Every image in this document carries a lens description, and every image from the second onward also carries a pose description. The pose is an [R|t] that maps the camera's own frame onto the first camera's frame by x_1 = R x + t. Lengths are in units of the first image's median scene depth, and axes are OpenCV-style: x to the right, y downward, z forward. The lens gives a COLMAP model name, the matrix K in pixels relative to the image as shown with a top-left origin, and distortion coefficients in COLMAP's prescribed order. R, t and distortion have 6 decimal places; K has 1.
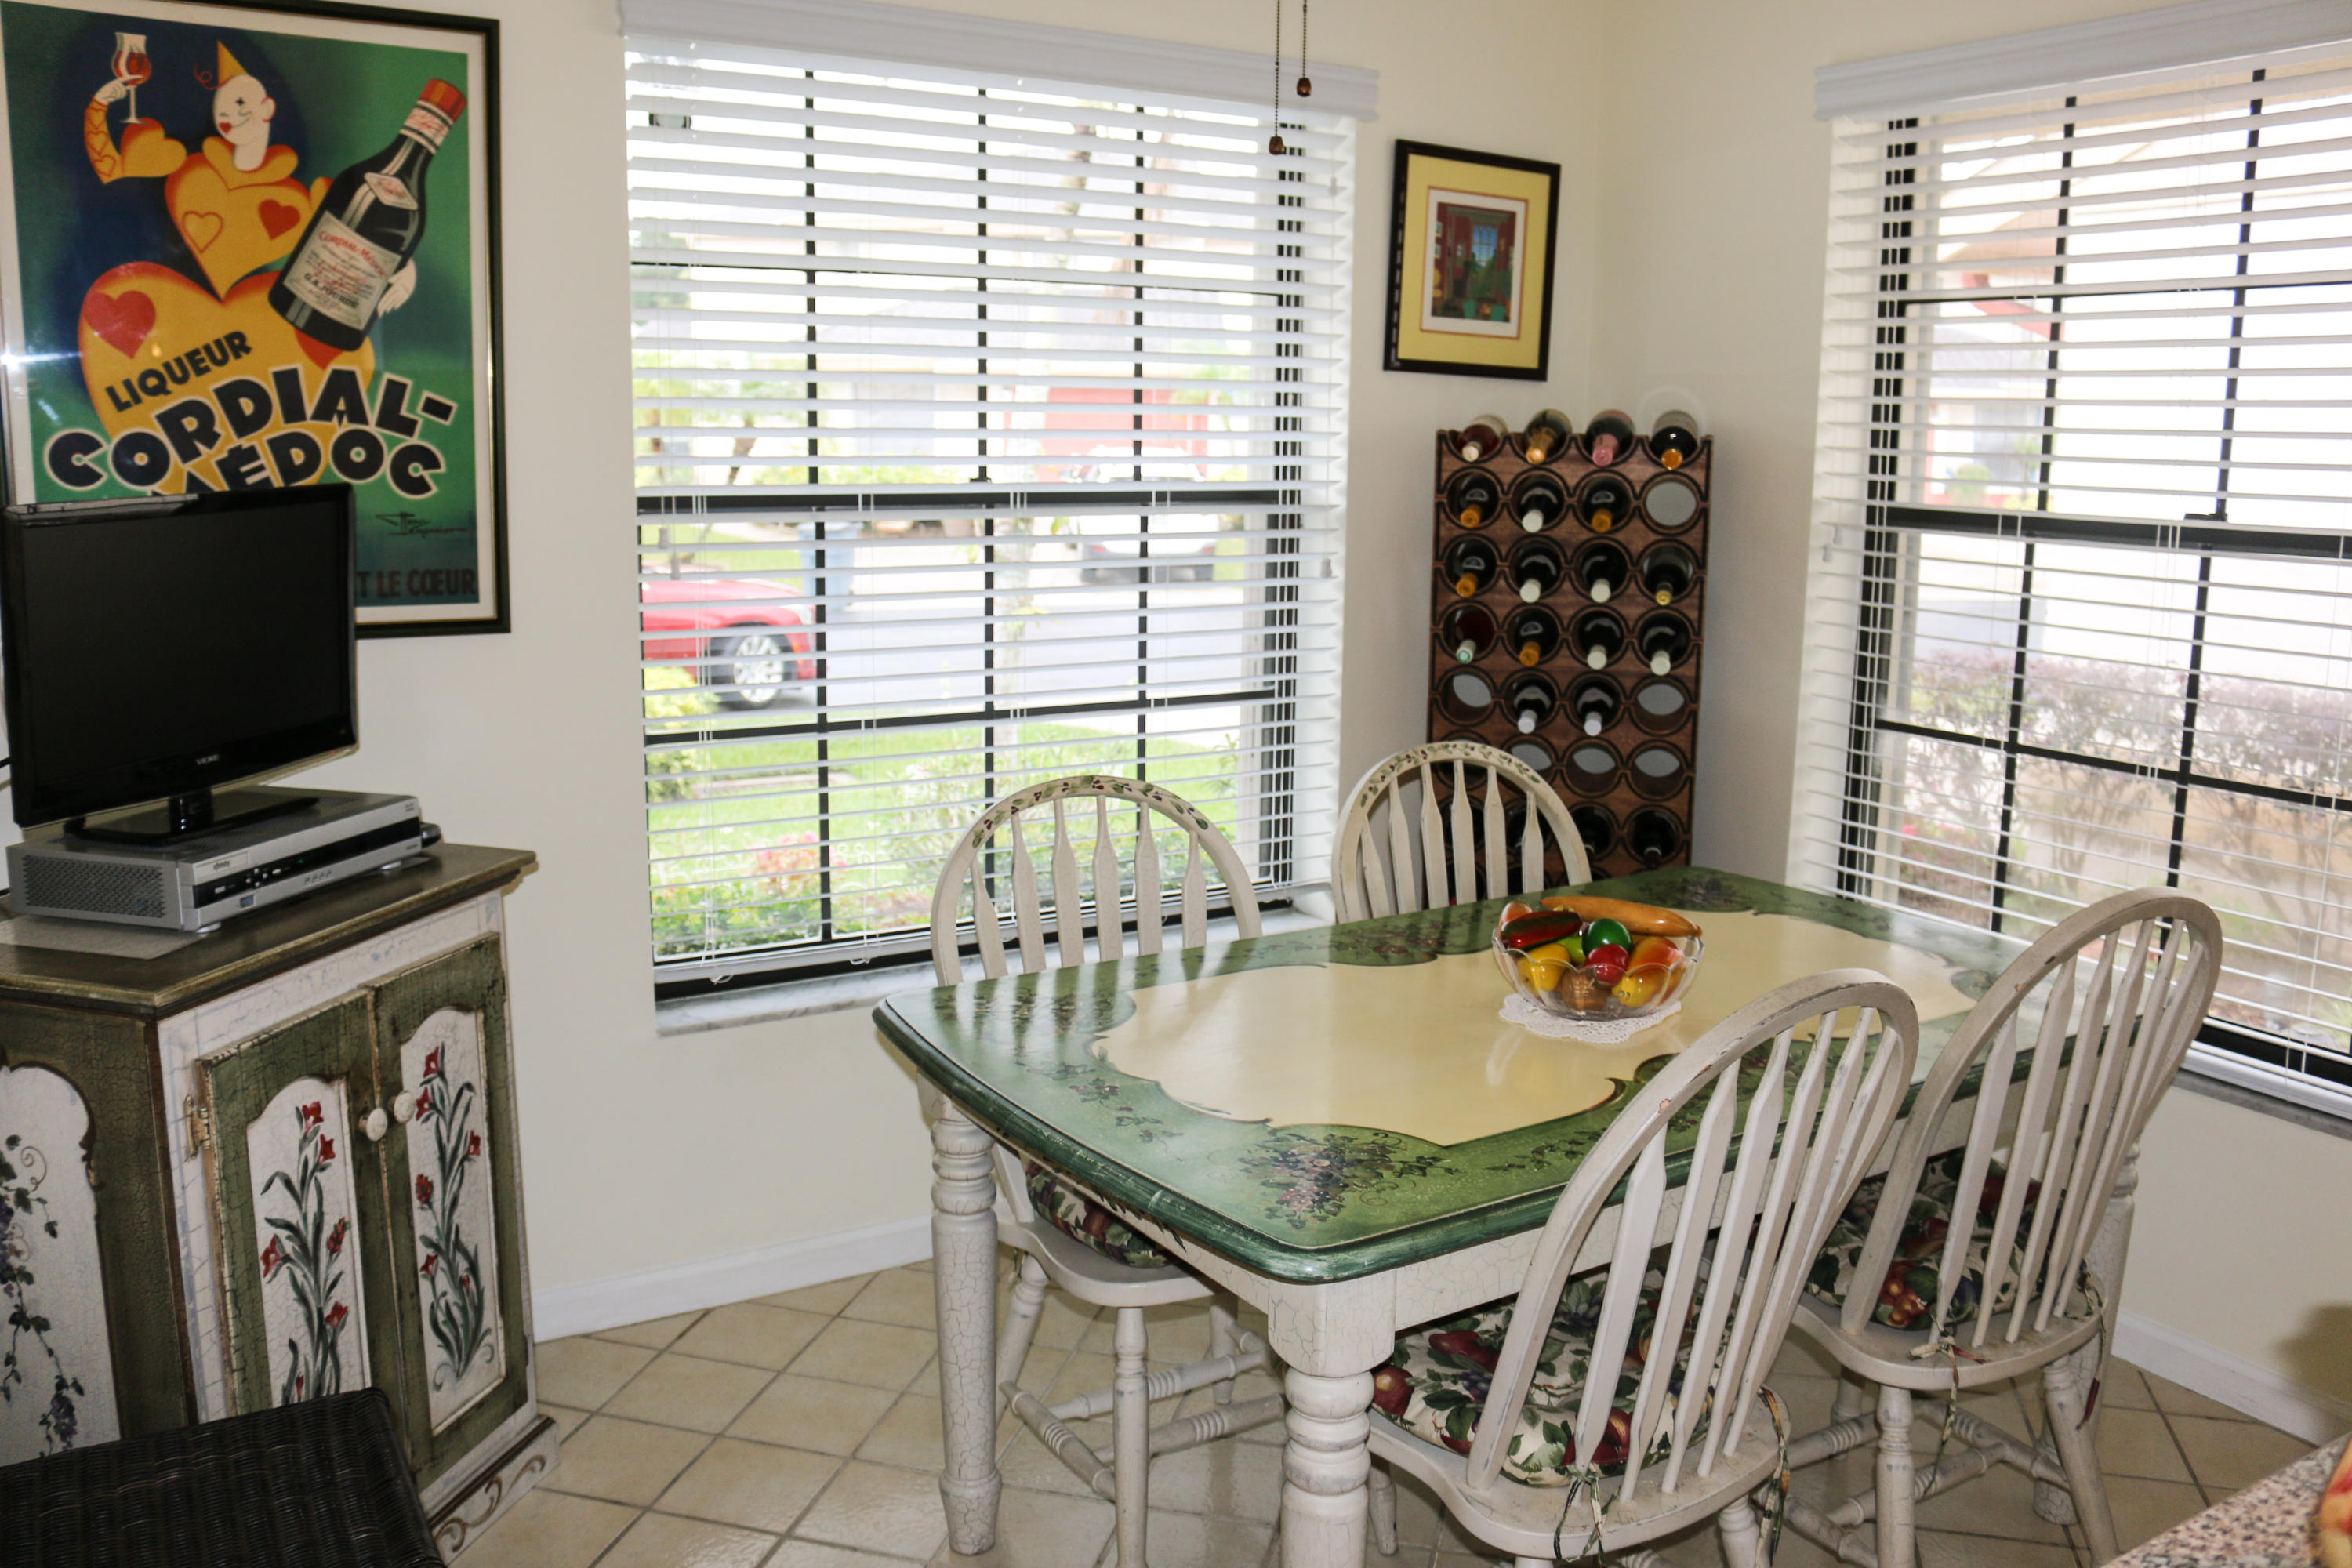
lens RADIAL K [[1919.2, 0, 1196.6], [0, 1919.2, 769.8], [0, 0, 1]] dist [-0.154003, 0.123424]
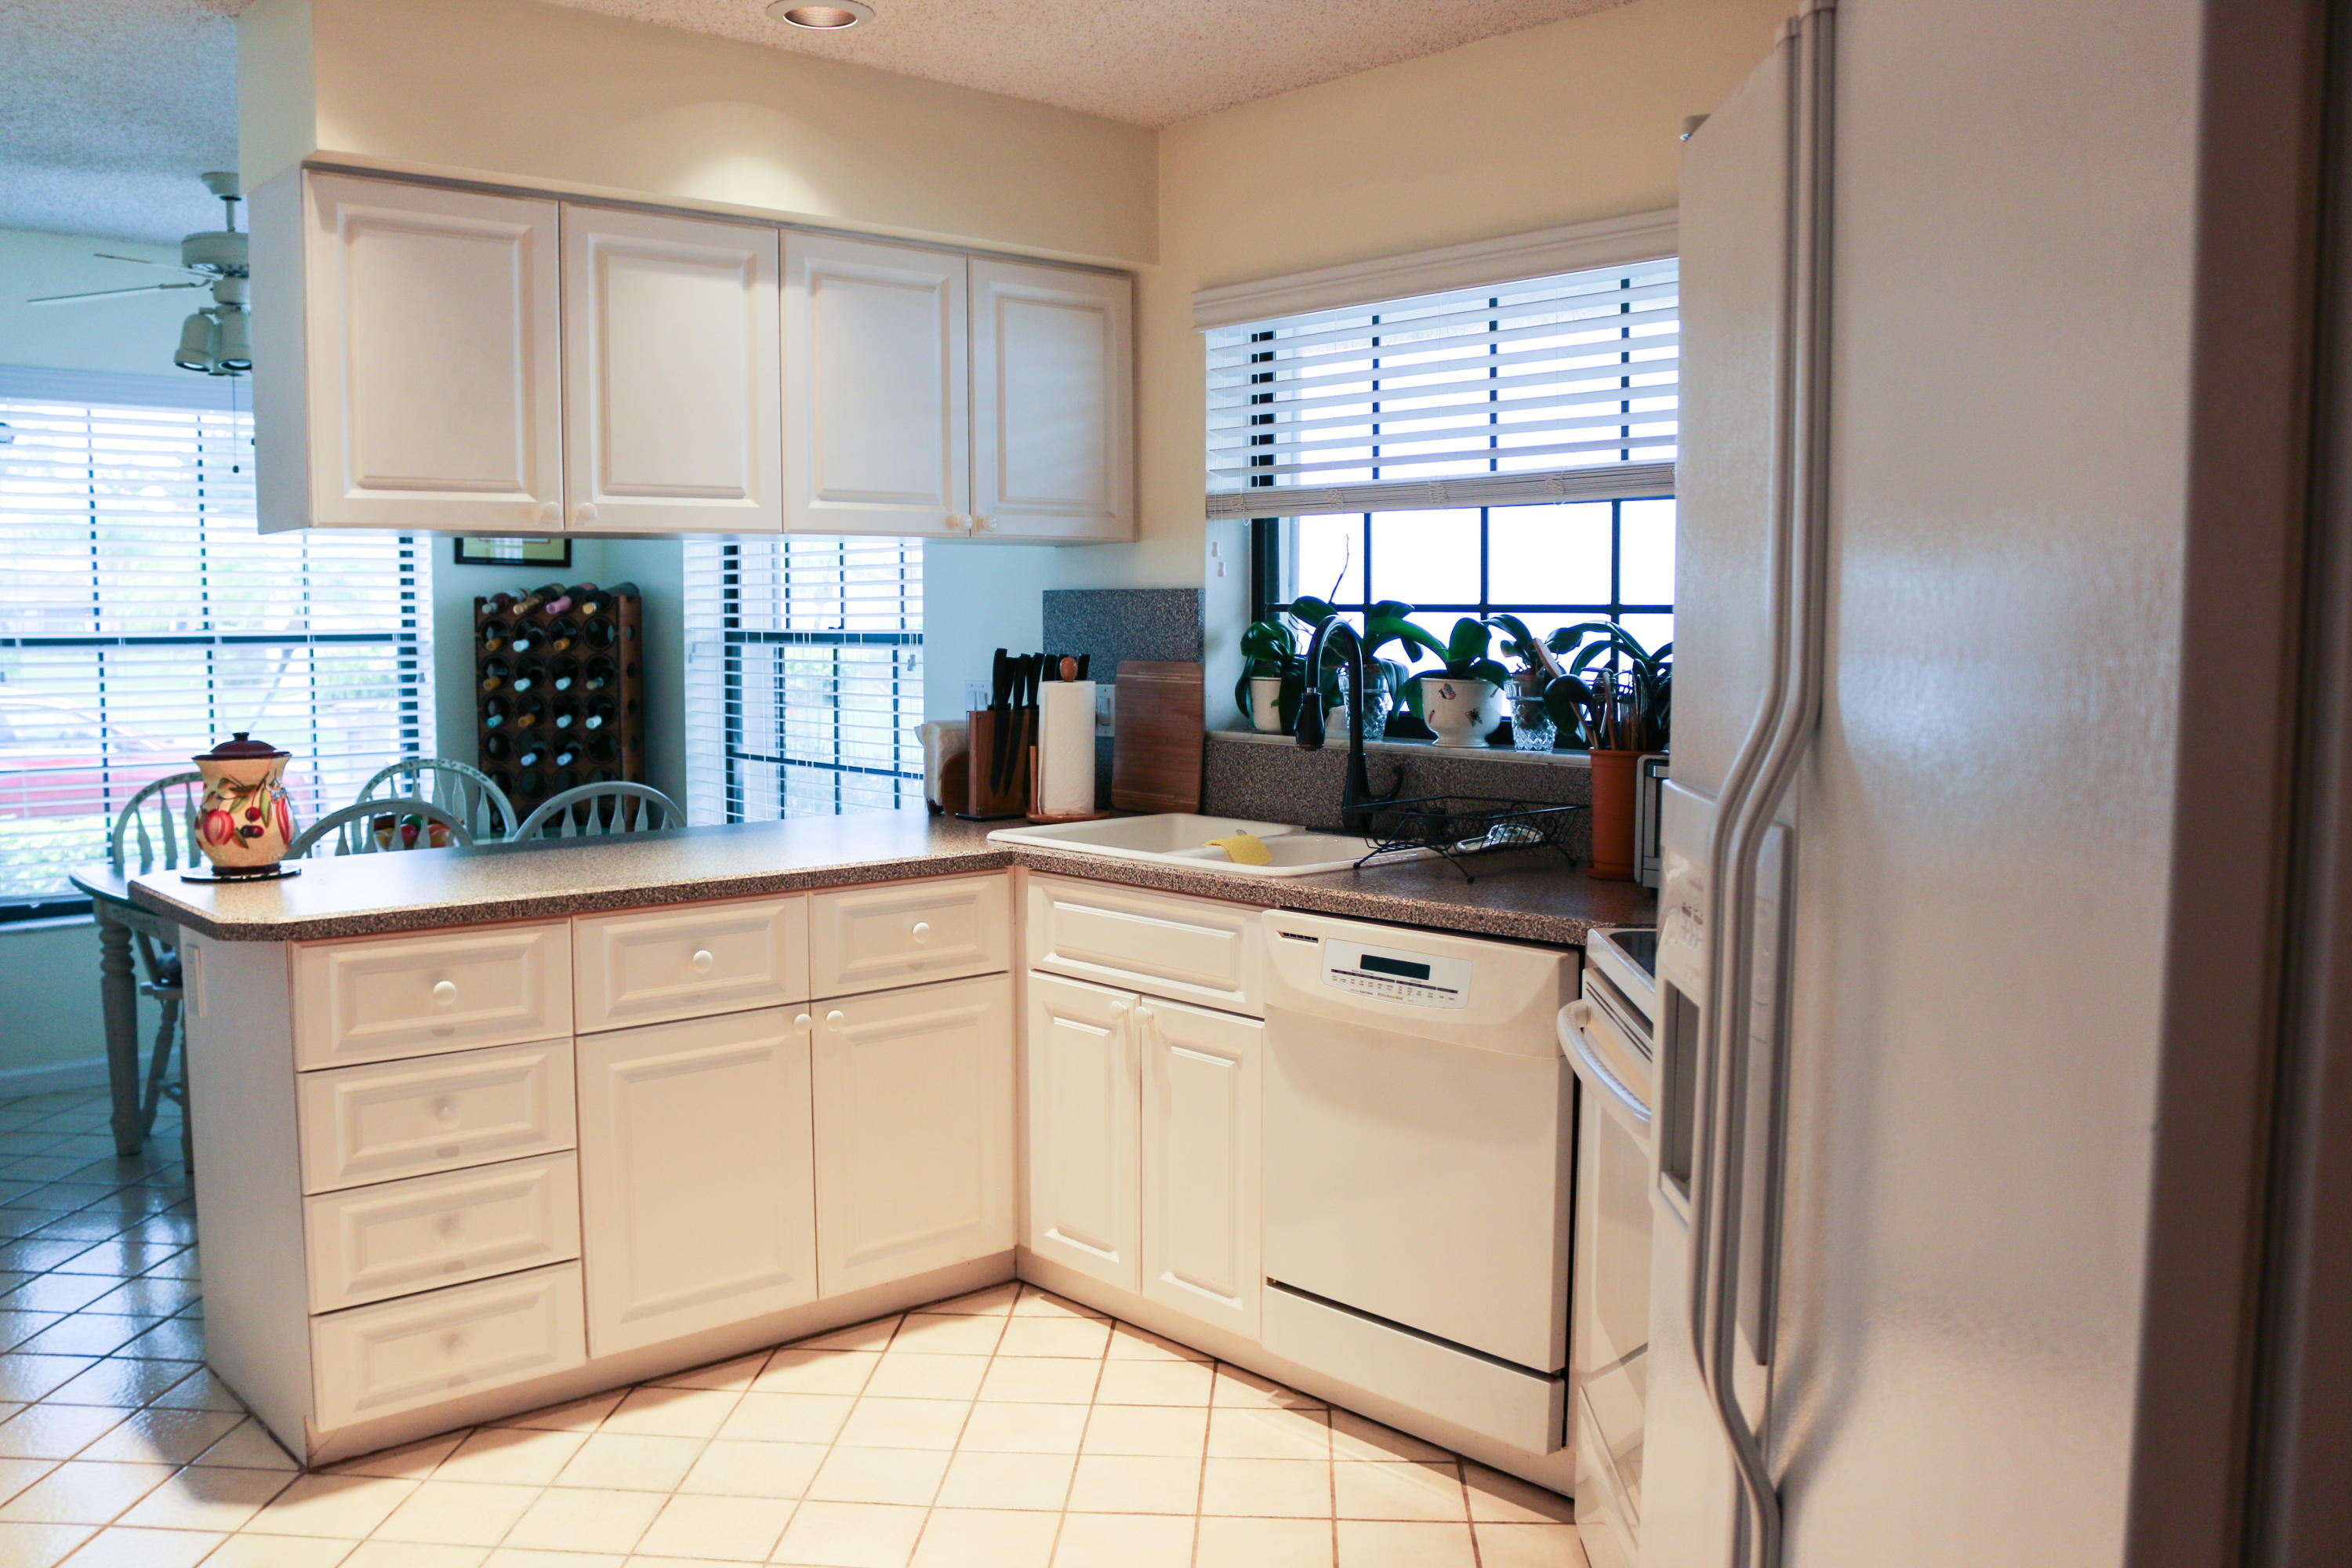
lens RADIAL K [[1919.2, 0, 1160.4], [0, 1919.2, 771.4], [0, 0, 1]] dist [-0.154003, 0.123424]
pose [[0.986428, -0.027352, 0.161898, 0.547974], [0.041146, 0.995744, -0.082466, 0.181904], [-0.158954, 0.088008, 0.983356, -0.951765]]
